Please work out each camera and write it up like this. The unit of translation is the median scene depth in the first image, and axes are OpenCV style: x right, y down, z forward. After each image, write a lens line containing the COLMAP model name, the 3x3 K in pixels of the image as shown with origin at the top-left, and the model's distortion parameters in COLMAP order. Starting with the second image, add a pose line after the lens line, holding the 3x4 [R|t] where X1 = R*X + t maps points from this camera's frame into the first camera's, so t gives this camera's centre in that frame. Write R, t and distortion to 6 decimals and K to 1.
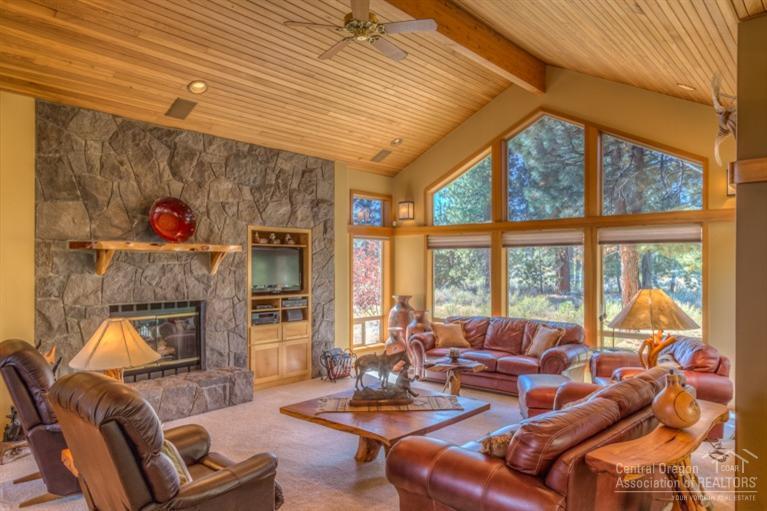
lens RADIAL K [[541.3, 0, 383.6], [0, 541.3, 258.7], [0, 0, 1]] dist [0.012820, 0.000034]
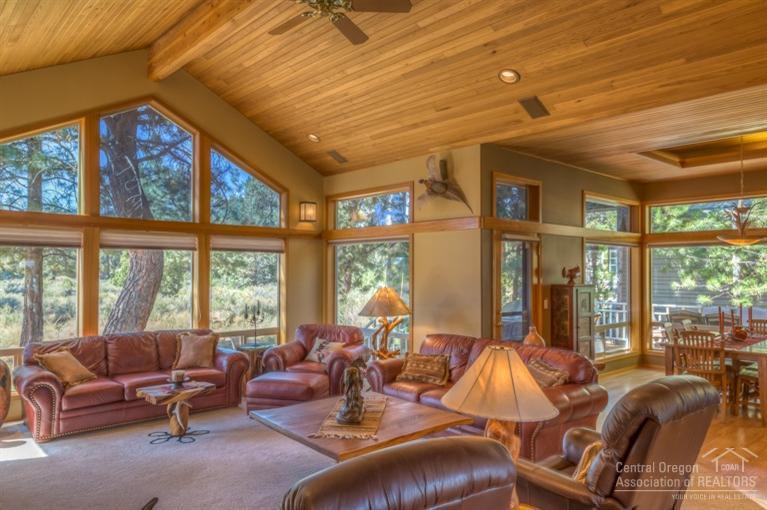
lens RADIAL K [[541.3, 0, 389.2], [0, 541.3, 259.7], [0, 0, 1]] dist [0.012820, 0.000034]
pose [[0.111346, 0.024812, 0.993472, -0.532906], [-0.013972, 0.999629, -0.023400, 0.009590], [-0.993683, -0.011275, 0.111651, 0.472373]]
